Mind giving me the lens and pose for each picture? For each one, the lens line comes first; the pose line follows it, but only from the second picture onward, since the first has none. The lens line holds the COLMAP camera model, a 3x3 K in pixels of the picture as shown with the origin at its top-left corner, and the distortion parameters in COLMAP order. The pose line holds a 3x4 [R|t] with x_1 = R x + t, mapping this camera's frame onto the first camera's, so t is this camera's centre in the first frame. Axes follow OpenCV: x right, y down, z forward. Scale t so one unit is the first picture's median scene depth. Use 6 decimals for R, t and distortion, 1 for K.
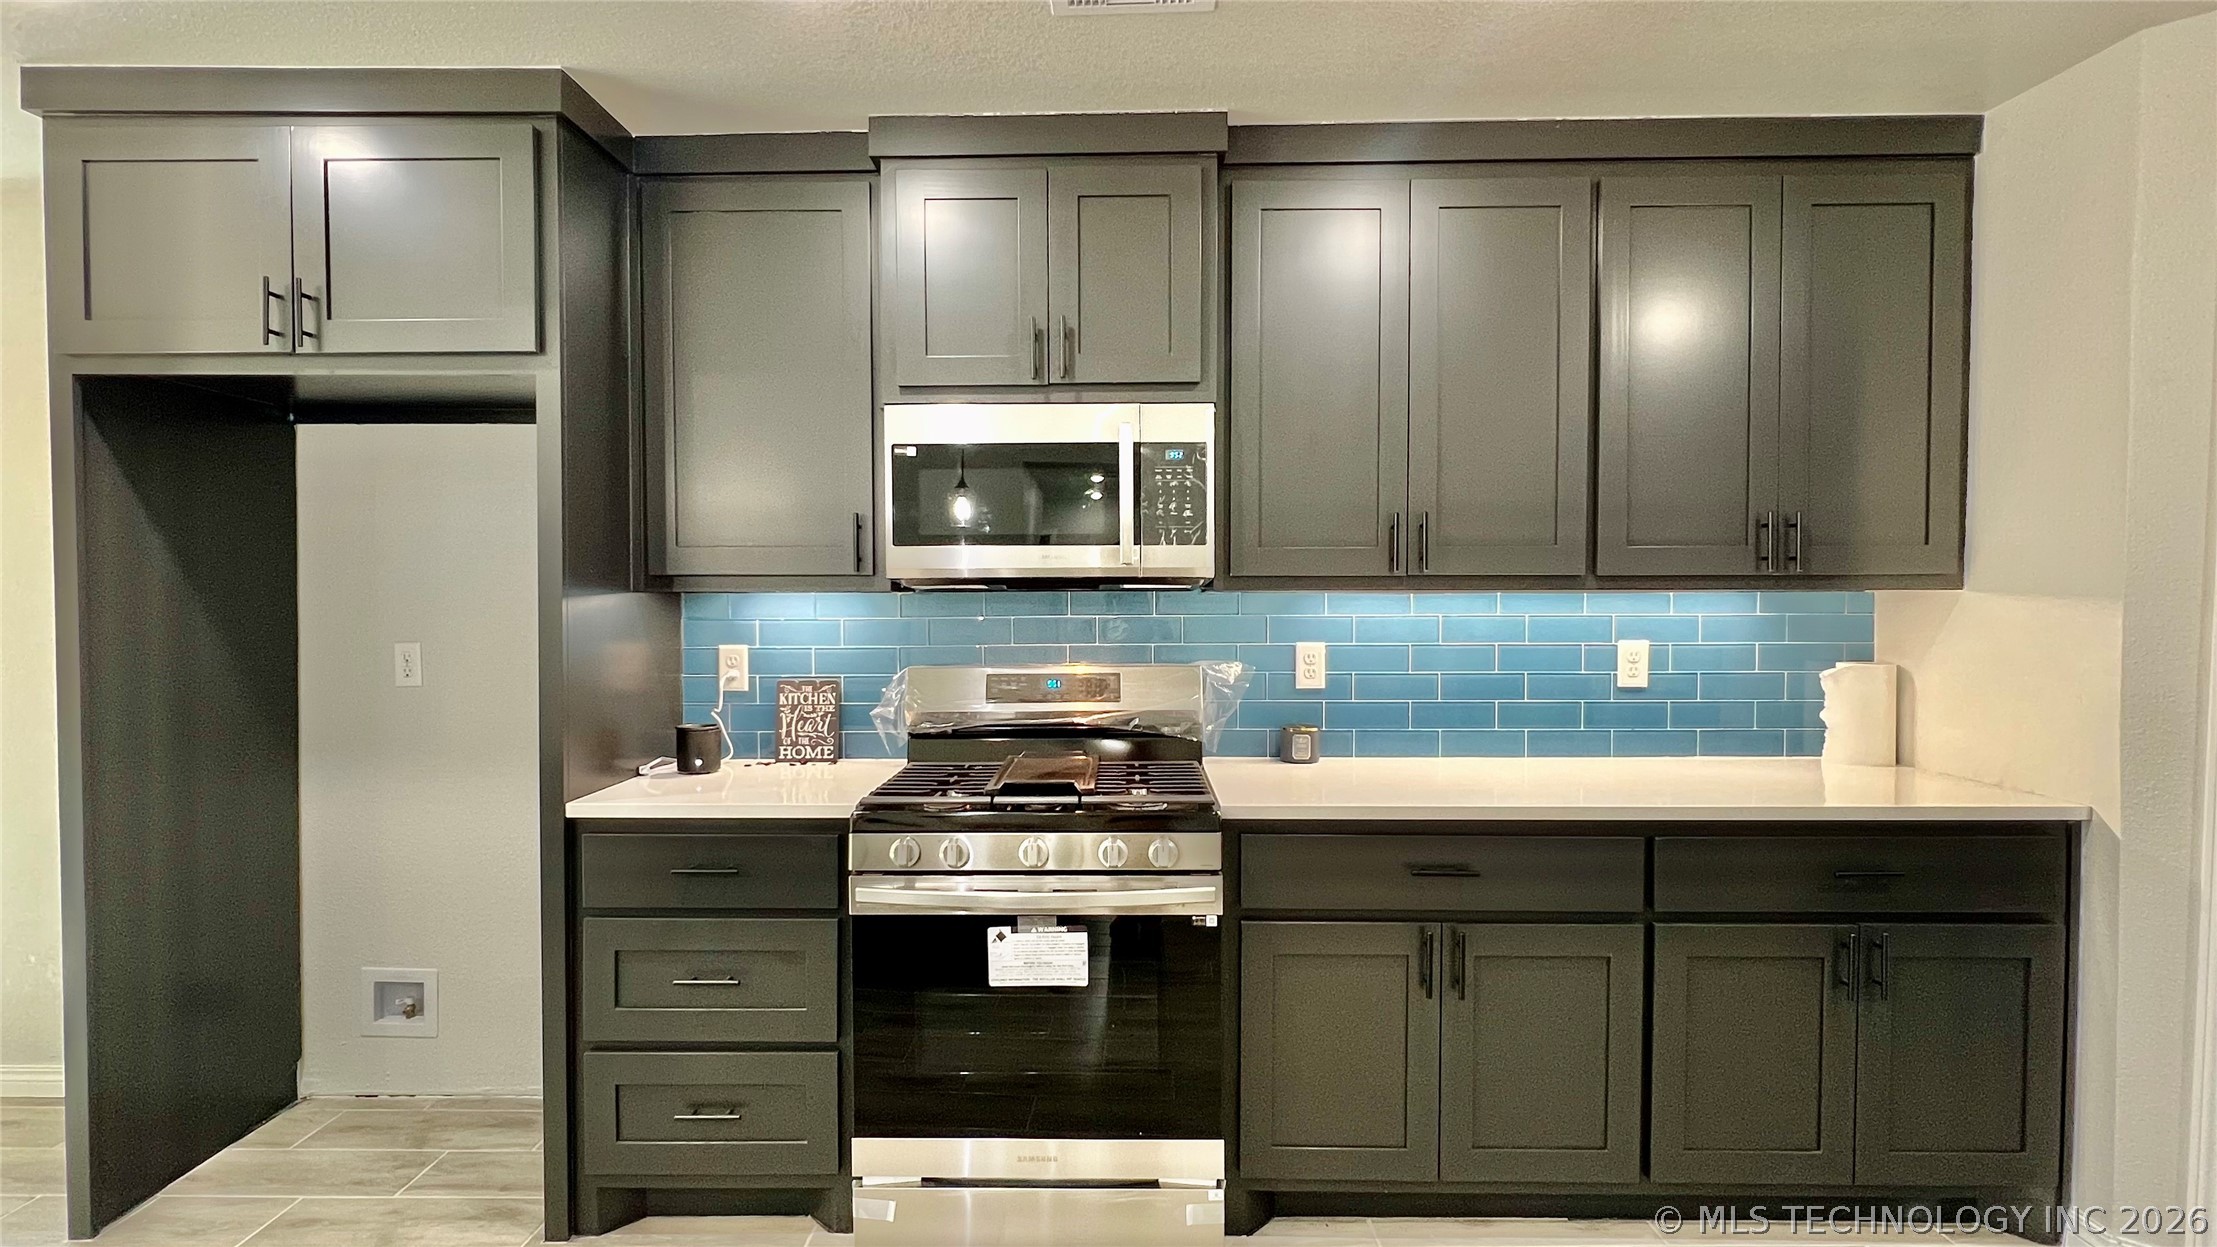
lens RADIAL K [[1079.5, 0, 1105.0], [0, 1079.5, 625.8], [0, 0, 1]] dist [0.000198, -0.000283]
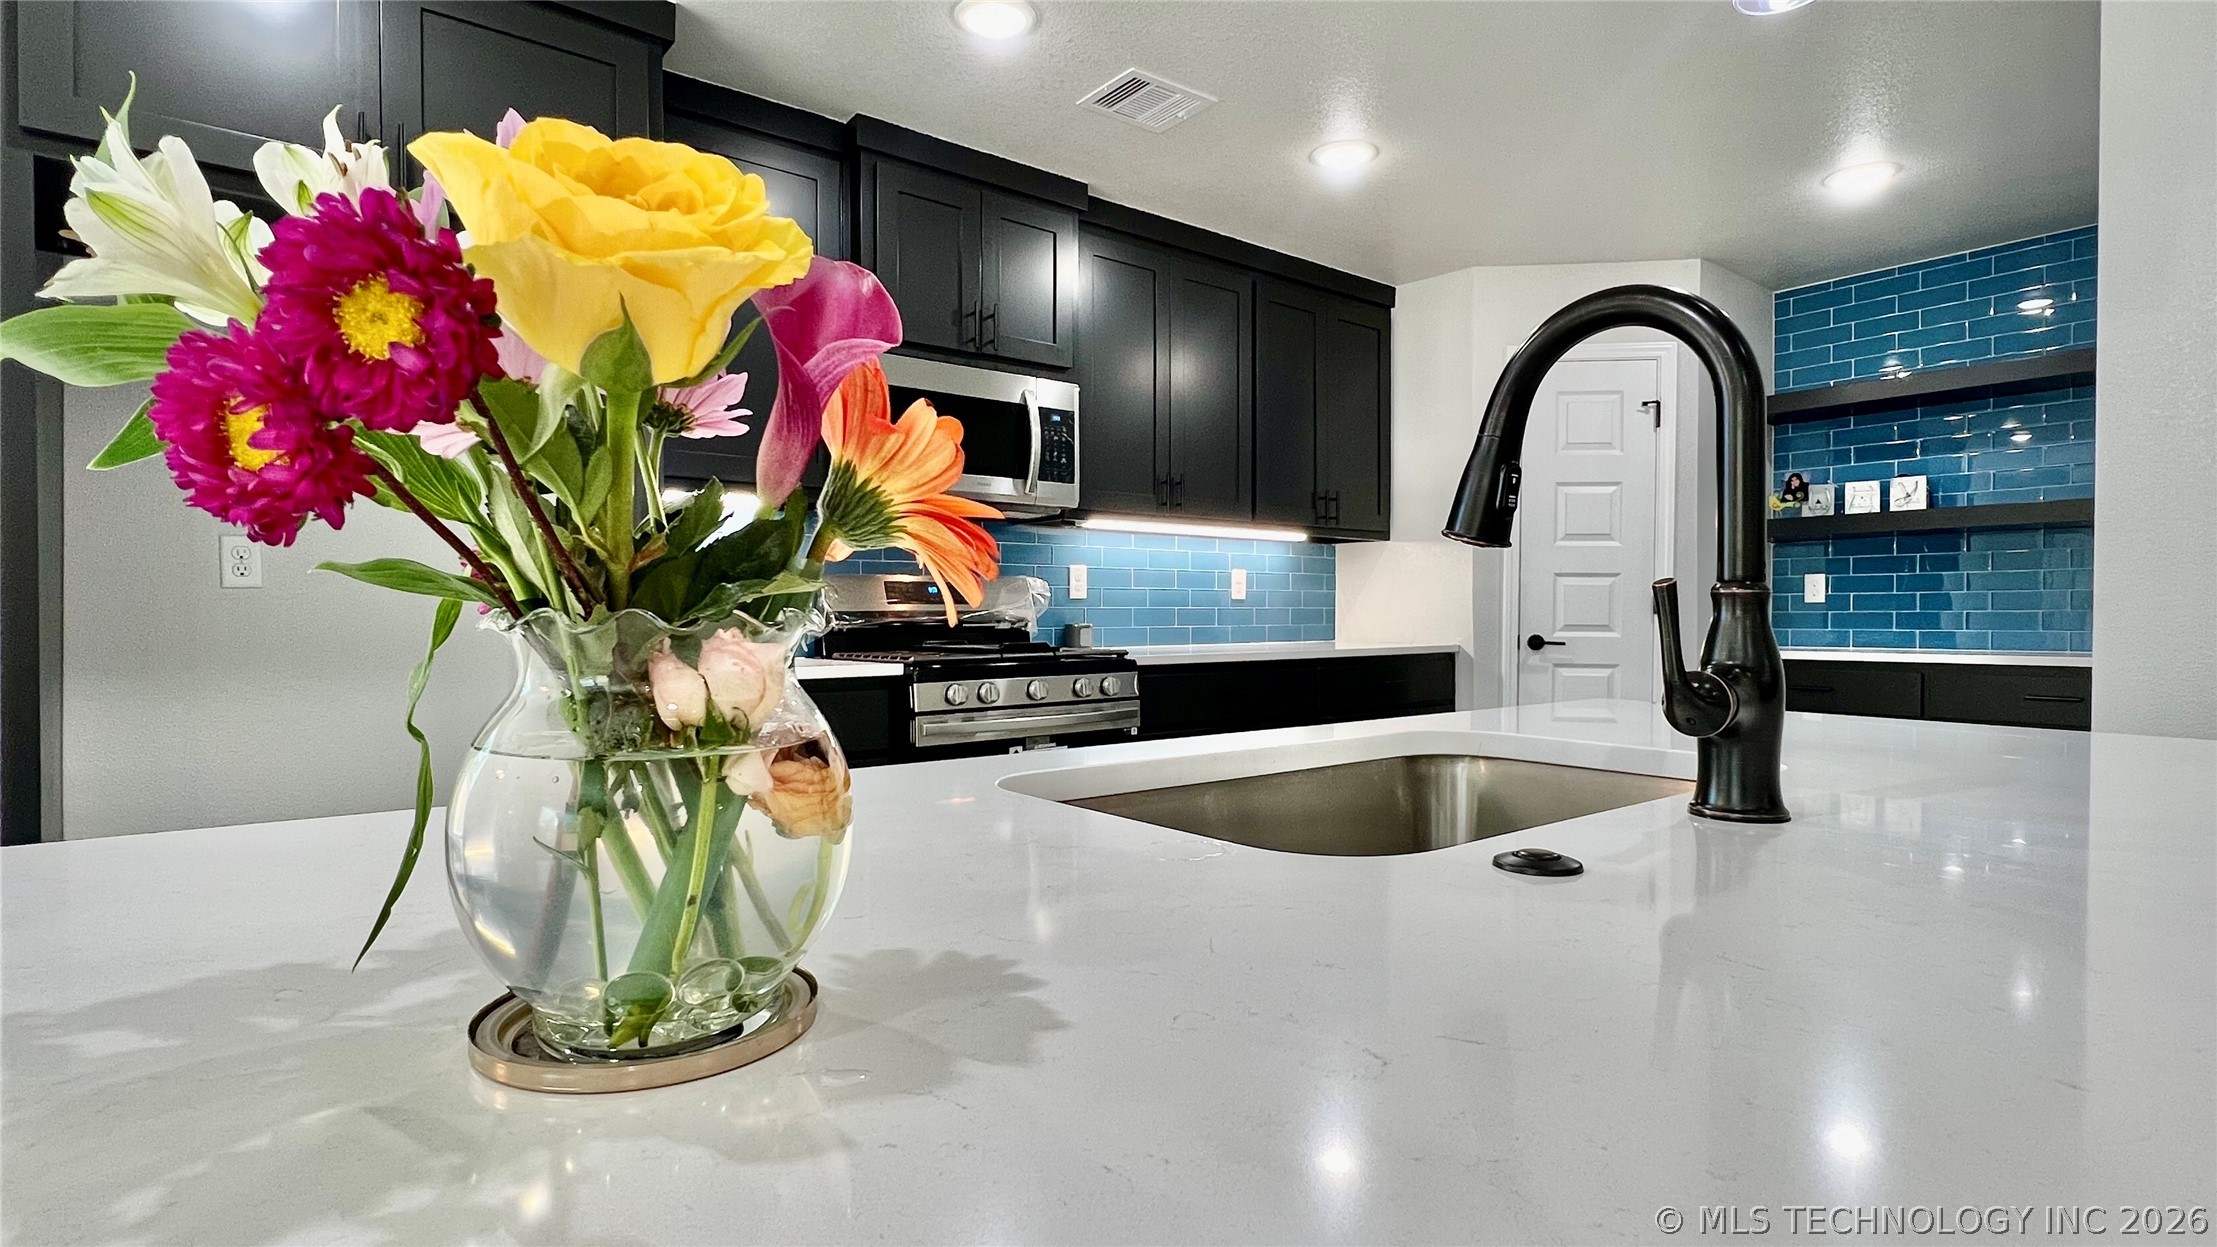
lens RADIAL K [[1079.5, 0, 1105.0], [0, 1079.5, 625.8], [0, 0, 1]] dist [0.000198, -0.000283]
pose [[0.769004, -0.007157, 0.639204, -0.748539], [0.018171, 0.999778, -0.010666, 0.121118], [-0.638986, 0.019817, 0.768963, -0.103127]]
